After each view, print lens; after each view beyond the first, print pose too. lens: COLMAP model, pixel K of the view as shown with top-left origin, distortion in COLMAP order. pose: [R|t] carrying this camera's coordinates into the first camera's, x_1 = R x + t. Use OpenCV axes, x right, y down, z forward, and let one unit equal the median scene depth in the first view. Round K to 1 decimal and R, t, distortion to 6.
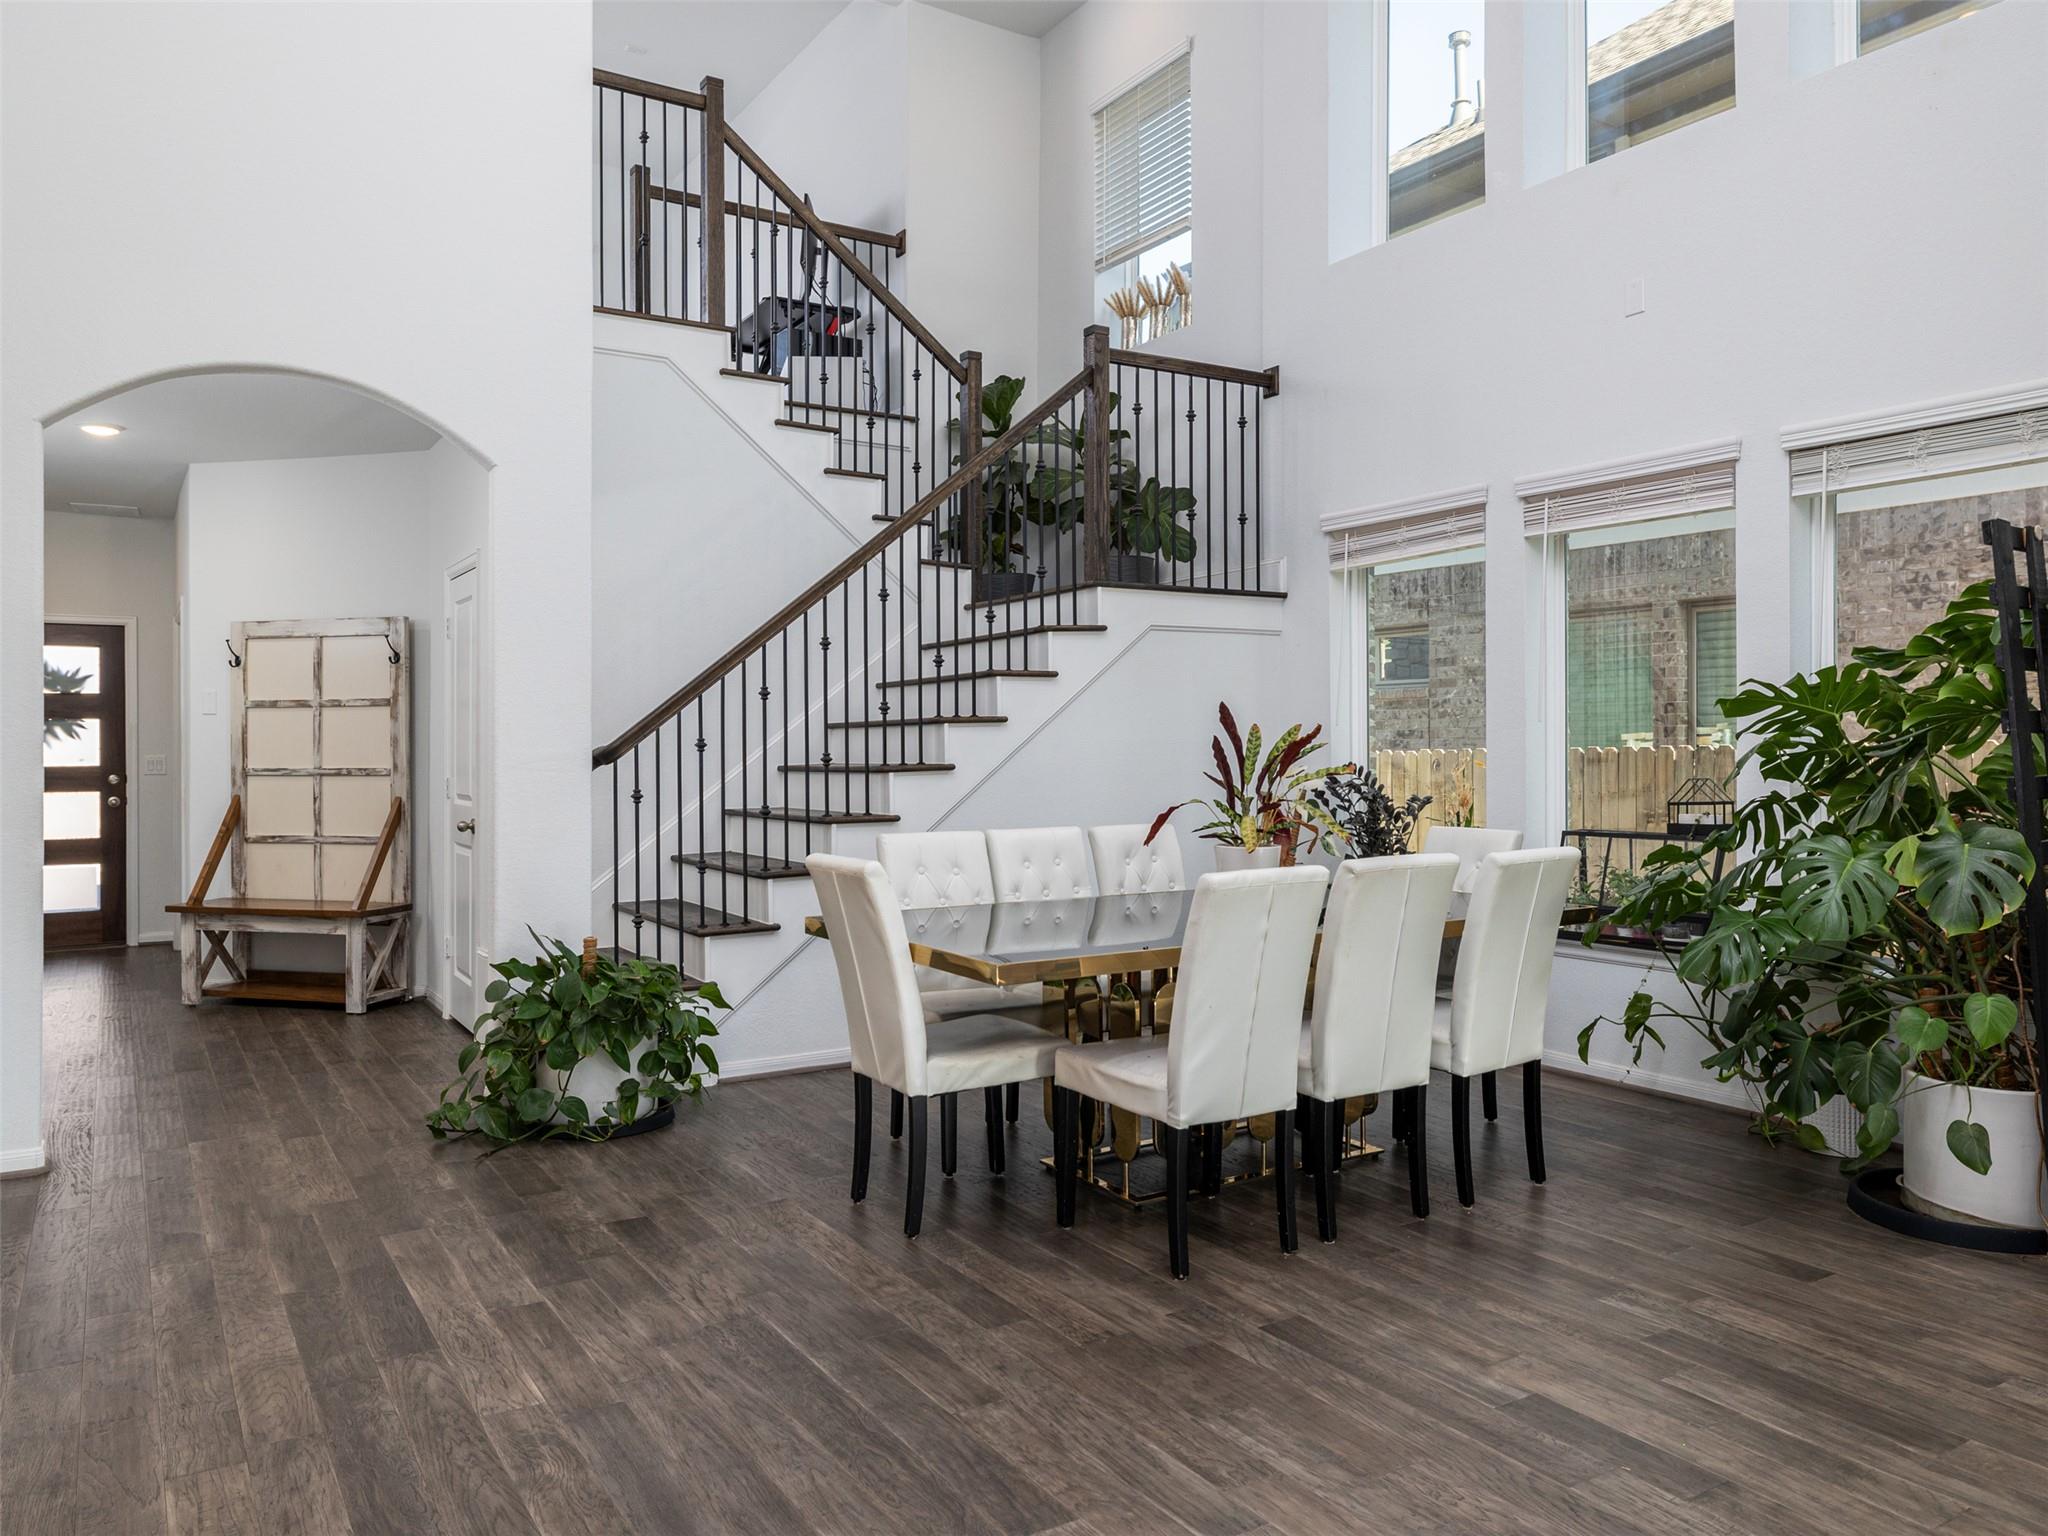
lens RADIAL K [[1436.2, 0, 1024.9], [0, 1436.2, 758.7], [0, 0, 1]] dist [0.001070, -0.000068]
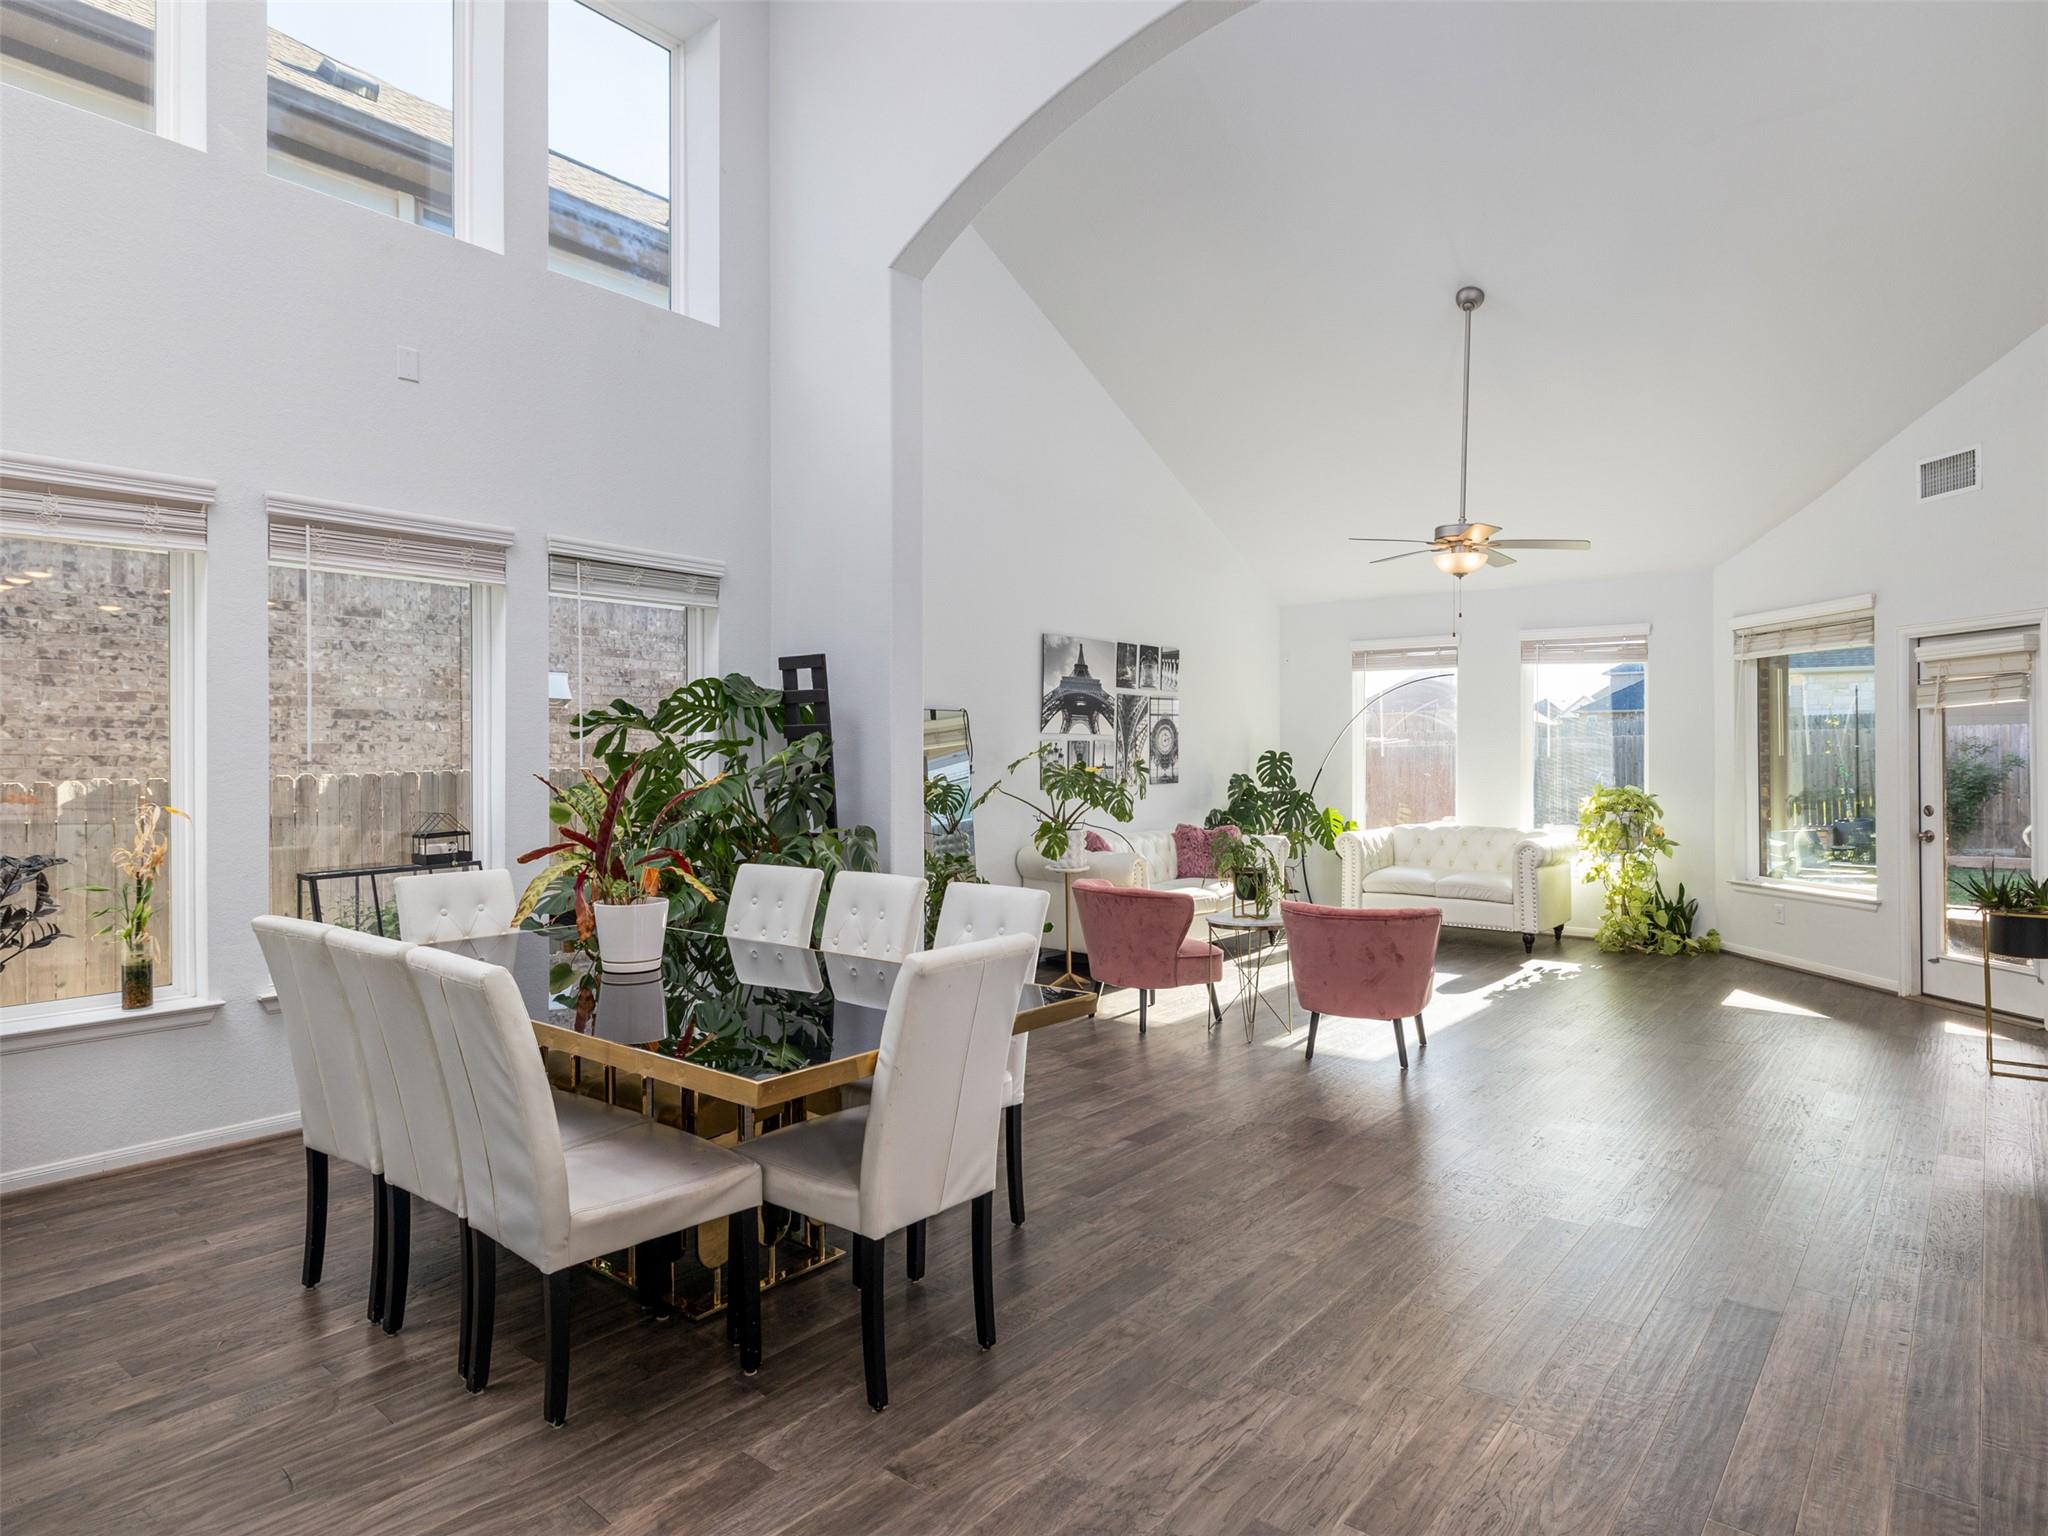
lens RADIAL K [[1187.9, 0, 1025.1], [0, 1187.9, 759.4], [0, 0, 1]] dist [0.000590, 0.000165]
pose [[-0.316234, -0.001505, 0.948680, -0.966150], [0.011547, 0.999919, 0.005436, -0.047905], [-0.948611, 0.012674, -0.316191, 1.474179]]
